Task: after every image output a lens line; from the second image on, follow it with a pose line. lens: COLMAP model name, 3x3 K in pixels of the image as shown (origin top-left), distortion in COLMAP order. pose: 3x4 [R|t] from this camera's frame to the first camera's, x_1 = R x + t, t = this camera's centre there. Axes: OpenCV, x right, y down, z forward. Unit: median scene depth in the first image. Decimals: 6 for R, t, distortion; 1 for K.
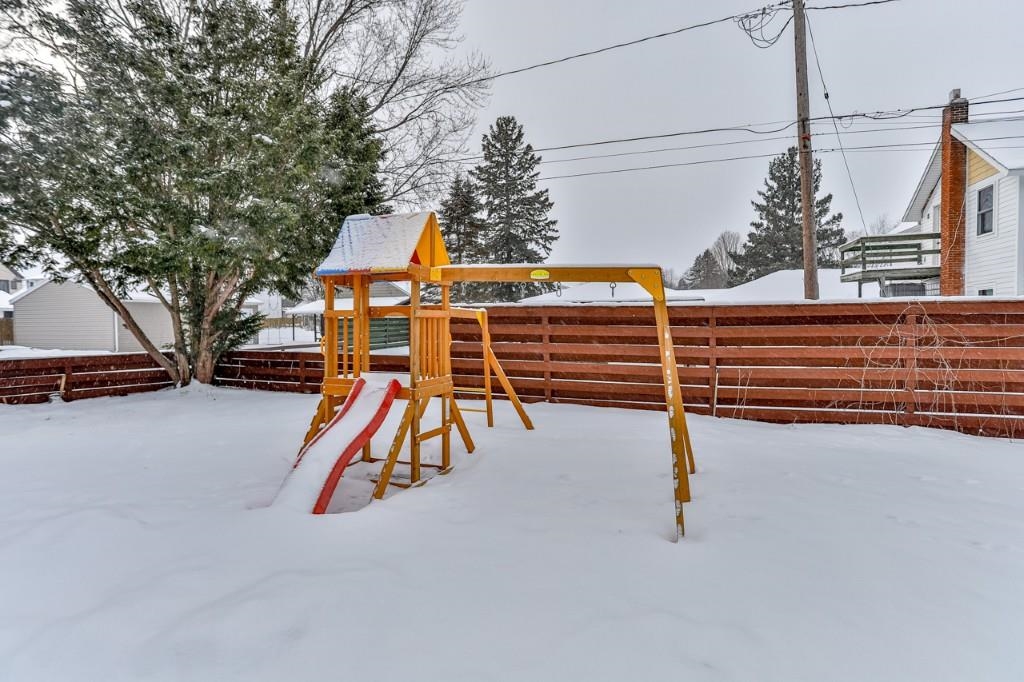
lens RADIAL K [[529.2, 0, 511.5], [0, 529.2, 337.3], [0, 0, 1]] dist [-0.057999, 0.035947]
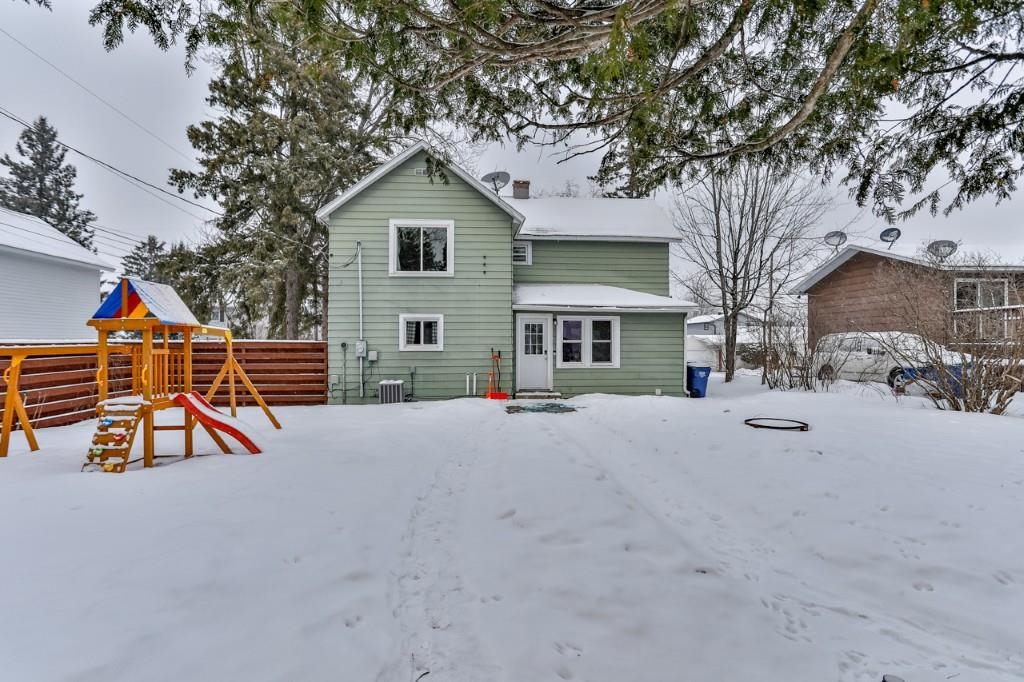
lens RADIAL K [[529.2, 0, 511.5], [0, 529.2, 337.3], [0, 0, 1]] dist [-0.057999, 0.035947]
pose [[-0.394945, 0.012852, 0.918615, -0.270474], [0.035456, 0.999370, 0.001262, -0.008122], [-0.918020, 0.033069, -0.395152, 0.087305]]
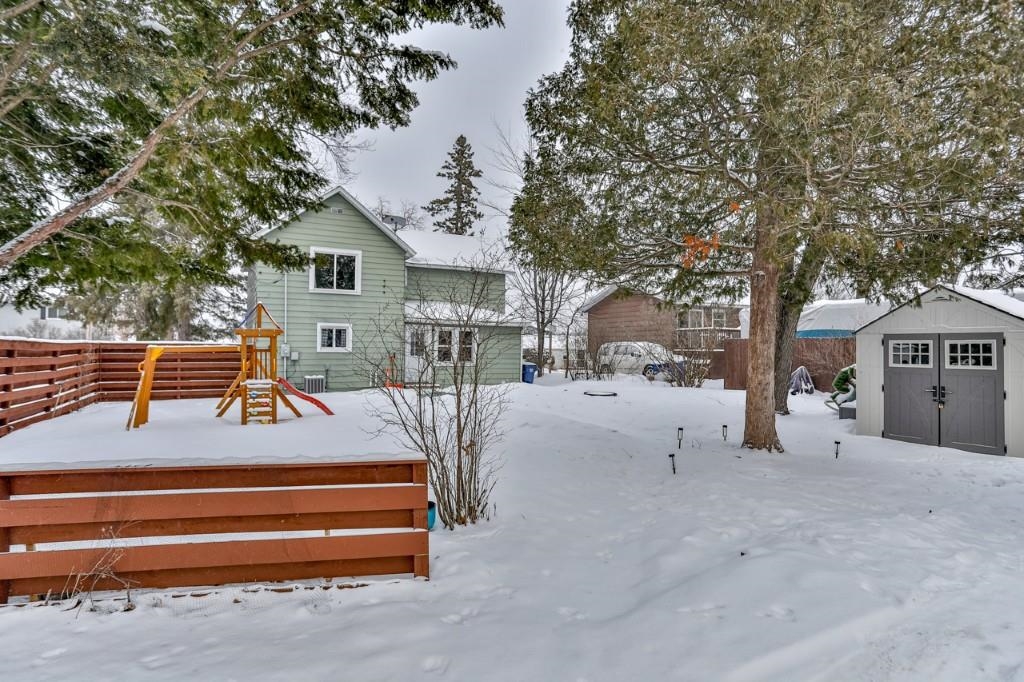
lens RADIAL K [[519.7, 0, 484.0], [0, 519.7, 342.1], [0, 0, 1]] dist [-0.058340, 0.032692]
pose [[-0.695553, 0.005086, 0.718457, -0.338625], [0.019429, 0.999742, 0.011732, -0.013002], [-0.718212, 0.022119, -0.695473, 0.249835]]
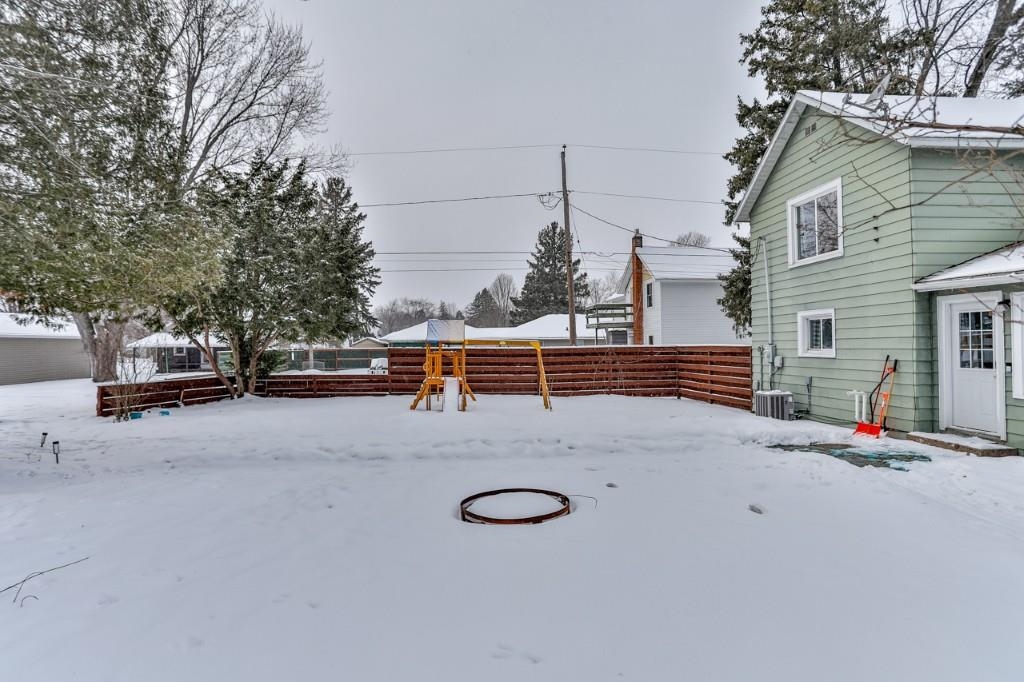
lens RADIAL K [[529.2, 0, 511.5], [0, 529.2, 337.3], [0, 0, 1]] dist [-0.057999, 0.035947]
pose [[0.913060, 0.004042, 0.407805, -0.155094], [0.018411, 0.998523, -0.051118, 0.001927], [-0.407409, 0.054182, 0.911637, -0.248927]]
